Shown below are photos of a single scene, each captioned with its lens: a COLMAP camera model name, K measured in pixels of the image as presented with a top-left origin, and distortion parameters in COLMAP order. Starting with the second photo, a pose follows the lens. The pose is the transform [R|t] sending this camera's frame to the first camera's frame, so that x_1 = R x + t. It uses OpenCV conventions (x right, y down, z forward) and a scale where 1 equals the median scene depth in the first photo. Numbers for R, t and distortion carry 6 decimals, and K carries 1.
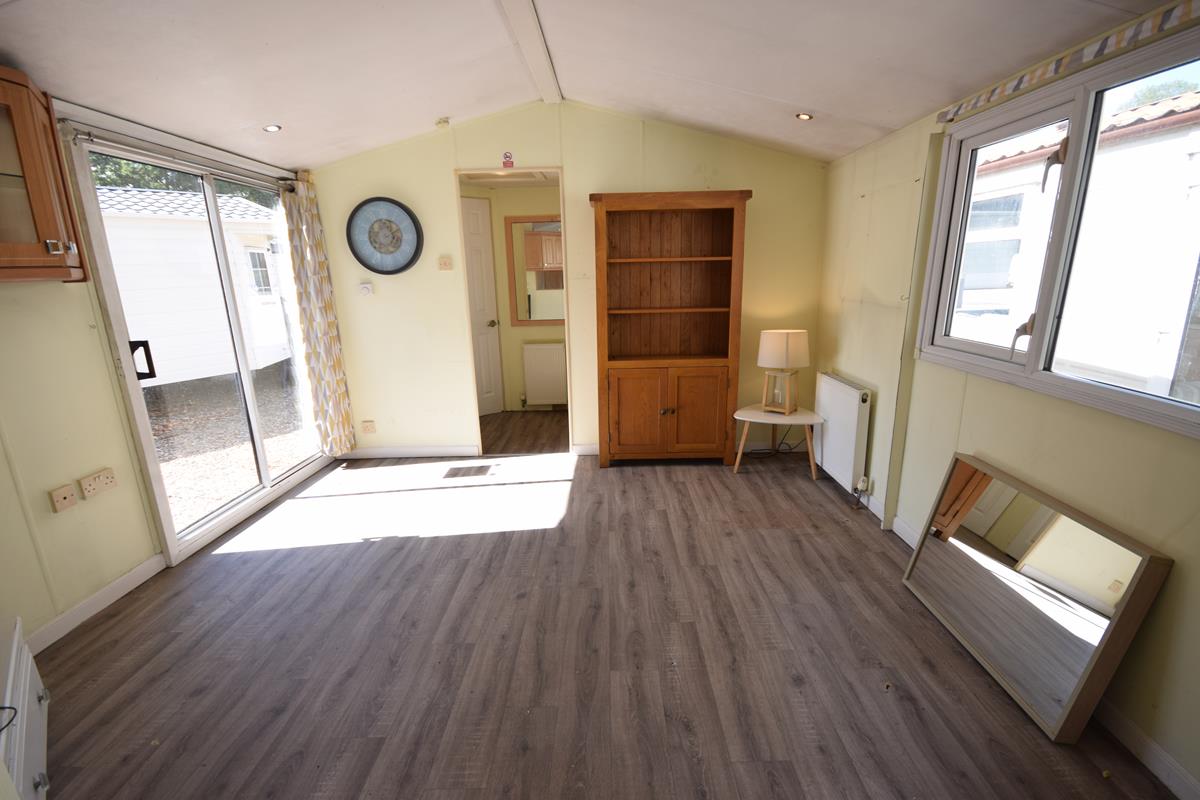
lens RADIAL K [[524.5, 0, 605.9], [0, 524.5, 399.0], [0, 0, 1]] dist [0.008980, -0.010462]
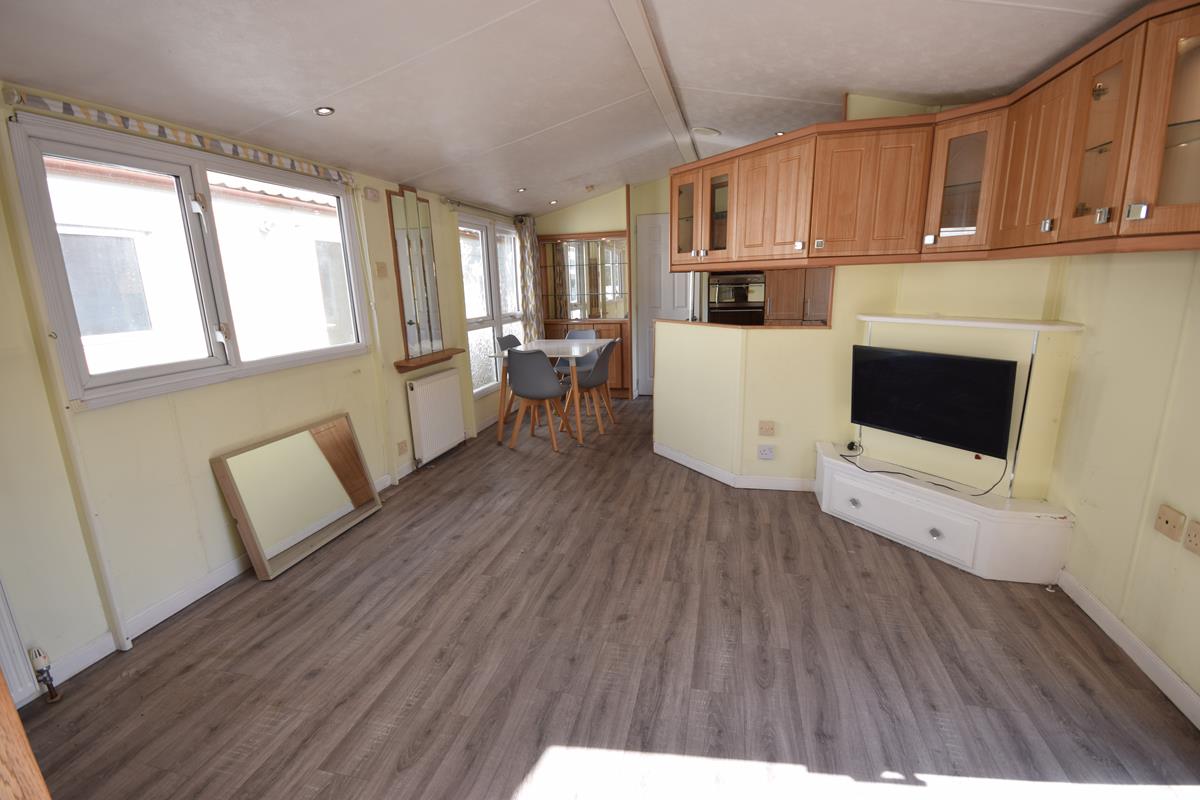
lens RADIAL K [[520.3, 0, 606.1], [0, 520.3, 402.1], [0, 0, 1]] dist [-0.009683, 0.000318]
pose [[-0.972161, -0.006338, 0.234228, -0.222149], [0.100937, 0.890799, 0.443045, -0.242128], [-0.211458, 0.454354, -0.865360, 1.044084]]
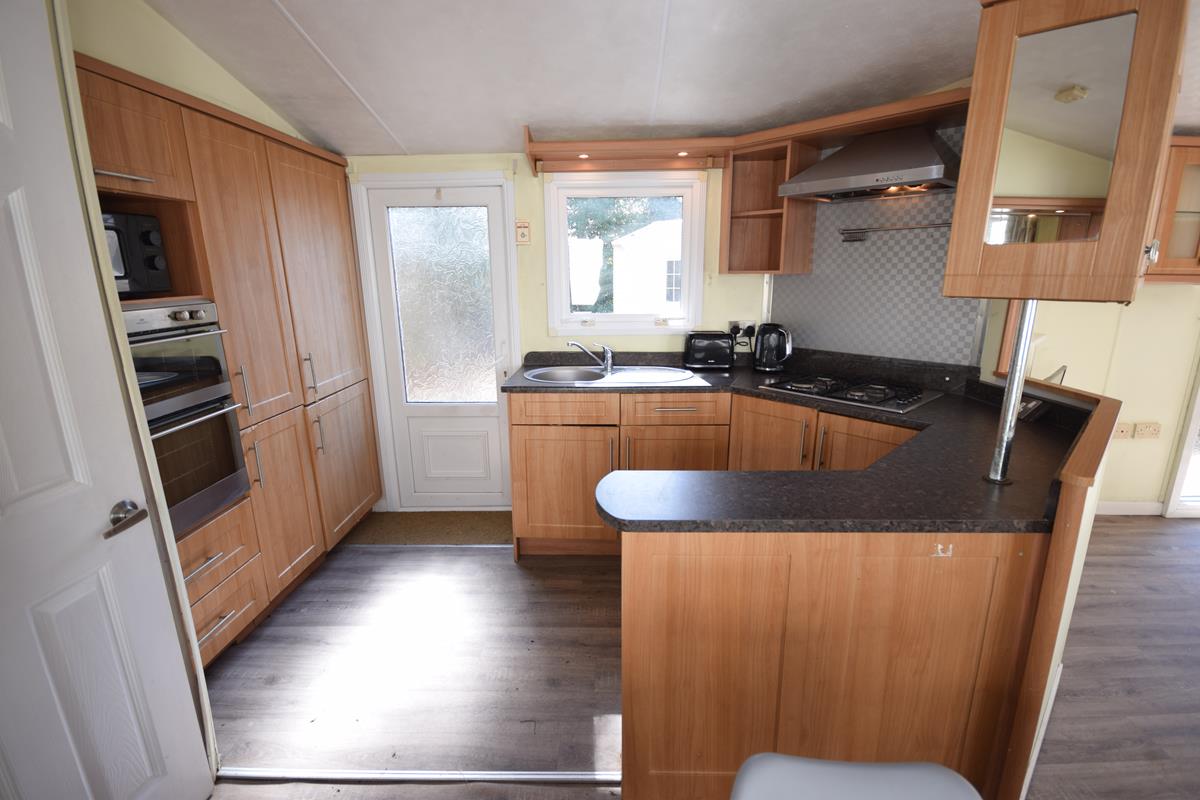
lens RADIAL K [[524.5, 0, 605.9], [0, 524.5, 399.0], [0, 0, 1]] dist [0.008980, -0.010462]
pose [[-0.008386, 0.261271, -0.965229, 0.209074], [-0.237640, 0.937089, 0.255718, 0.043033], [0.971317, 0.231522, 0.054230, -0.287576]]
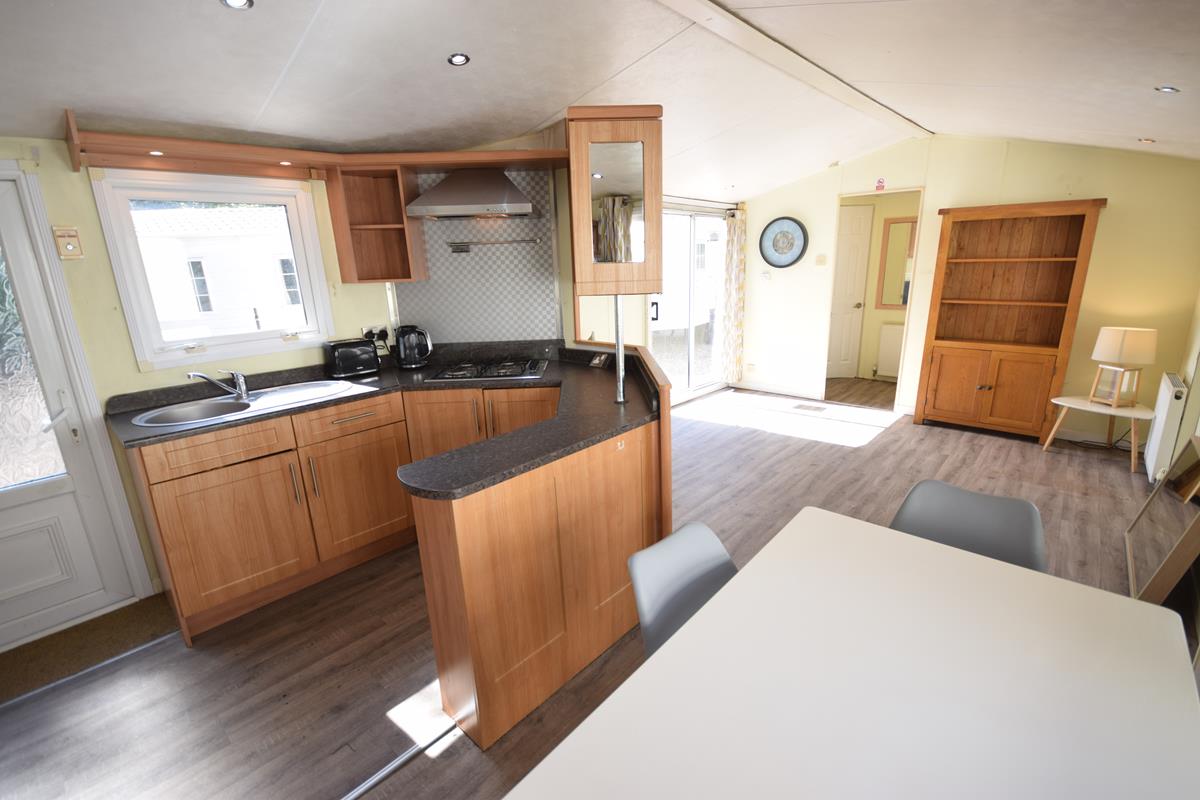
lens RADIAL K [[524.5, 0, 605.9], [0, 524.5, 399.0], [0, 0, 1]] dist [0.008980, -0.010462]
pose [[0.746364, 0.176010, -0.641842, 0.252276], [-0.149889, 0.984074, 0.095562, 0.066086], [0.648440, 0.024881, 0.760859, -0.476819]]
